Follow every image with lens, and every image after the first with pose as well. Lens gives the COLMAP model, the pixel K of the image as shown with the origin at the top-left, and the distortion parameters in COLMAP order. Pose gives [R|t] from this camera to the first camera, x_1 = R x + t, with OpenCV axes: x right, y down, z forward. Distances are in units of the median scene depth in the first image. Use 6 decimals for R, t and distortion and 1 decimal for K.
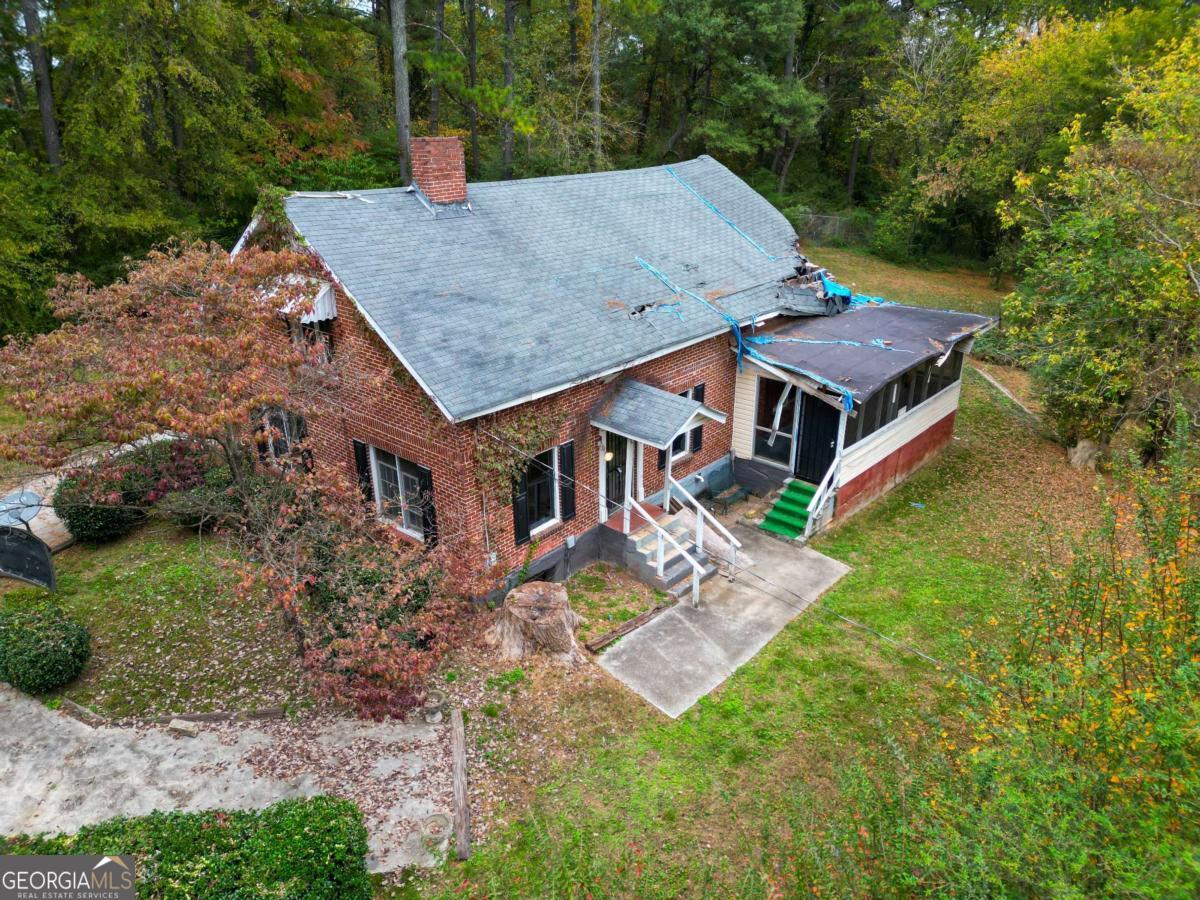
lens RADIAL K [[837.1, 0, 602.8], [0, 837.1, 458.1], [0, 0, 1]] dist [0.070645, -0.064084]
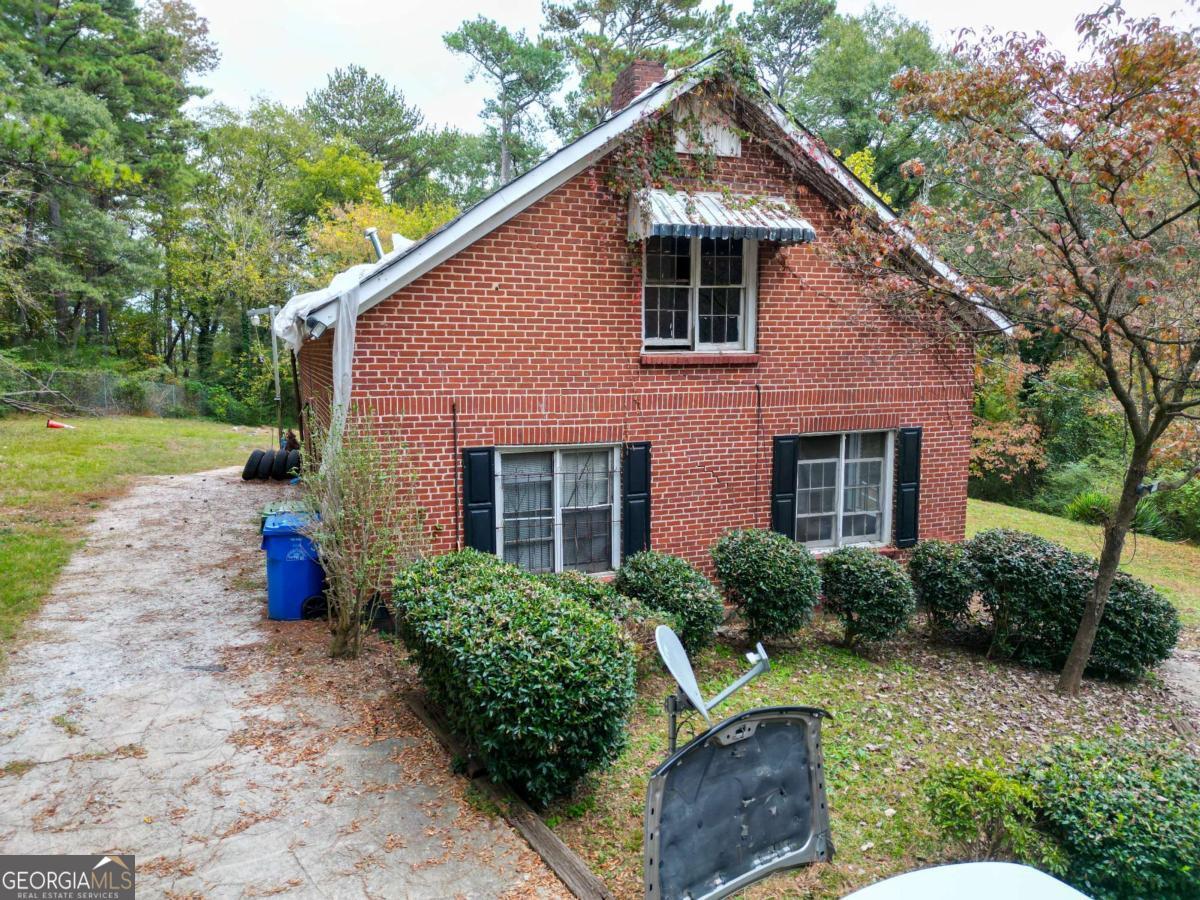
lens RADIAL K [[837.1, 0, 601.6], [0, 837.1, 457.4], [0, 0, 1]] dist [0.070645, -0.064084]
pose [[0.460072, -0.112512, 0.880724, -0.947531], [0.350931, 0.934213, -0.063975, -0.012431], [-0.815586, 0.338507, 0.469289, 0.797006]]
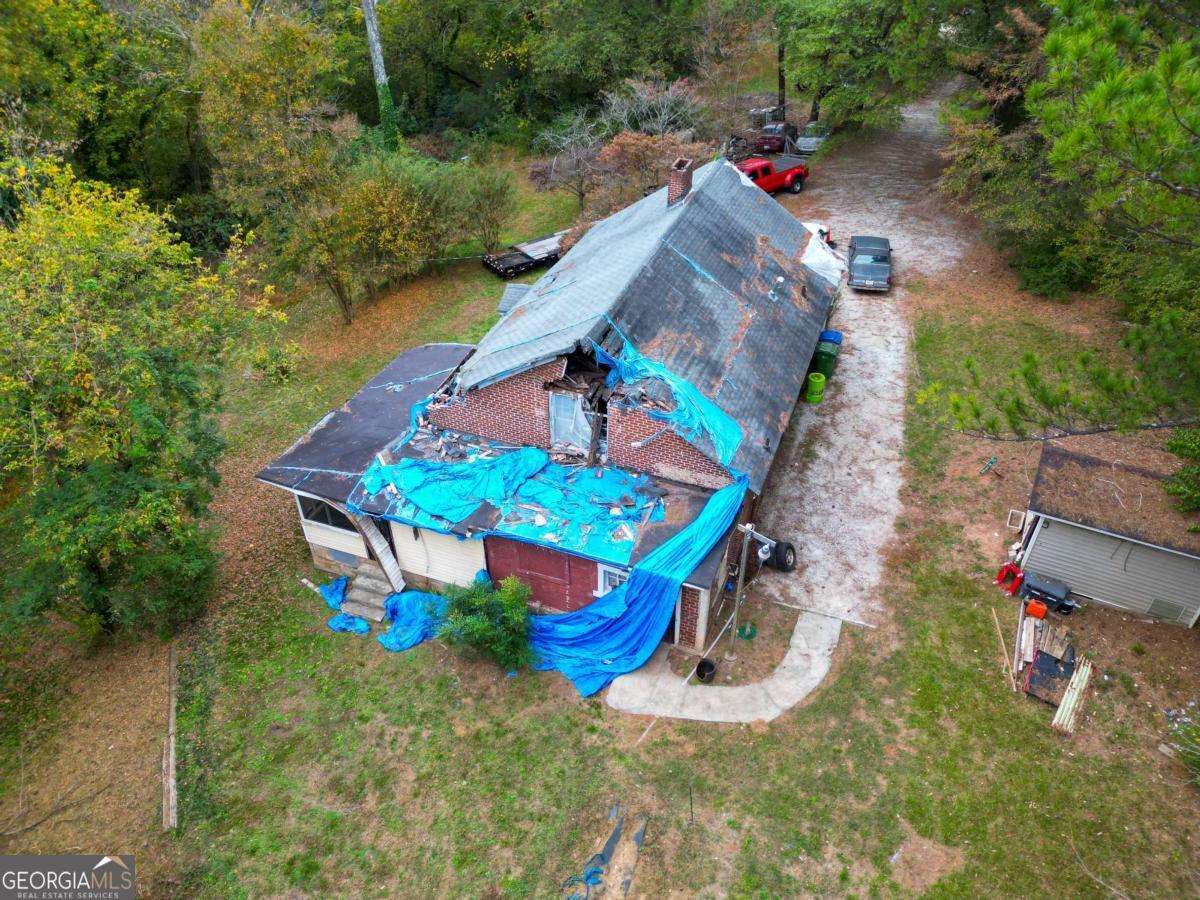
lens RADIAL K [[837.1, 0, 600.2], [0, 837.1, 452.8], [0, 0, 1]] dist [0.070645, -0.064084]
pose [[-0.938396, 0.222031, -0.264792, 0.488709], [-0.124163, 0.498455, 0.857978, -1.465160], [0.322484, 0.838001, -0.440180, 2.130070]]
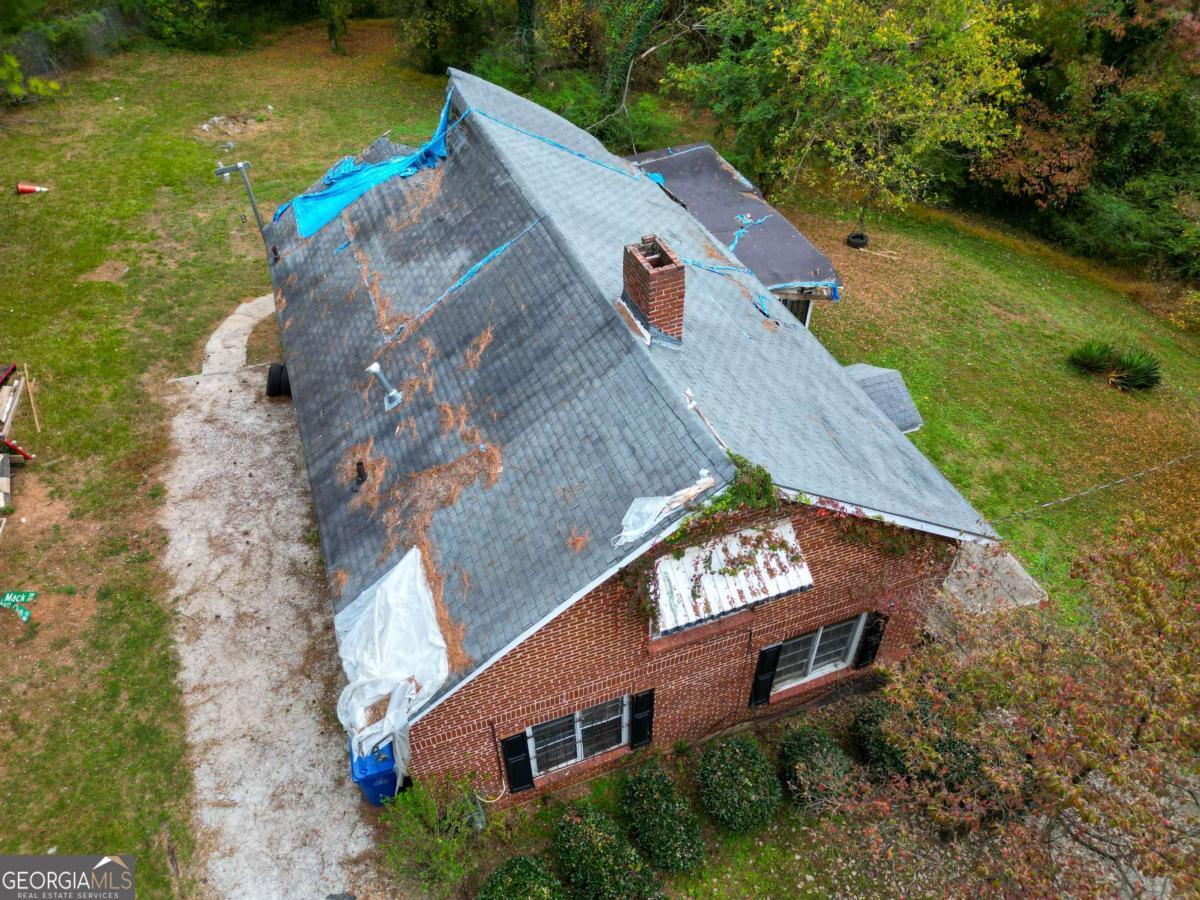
lens RADIAL K [[837.1, 0, 600.8], [0, 837.1, 454.9], [0, 0, 1]] dist [0.070645, -0.064084]
pose [[0.466443, -0.611854, 0.638800, -0.752539], [0.359275, 0.790969, 0.495267, -0.607163], [-0.808302, -0.001509, 0.588766, 0.652491]]
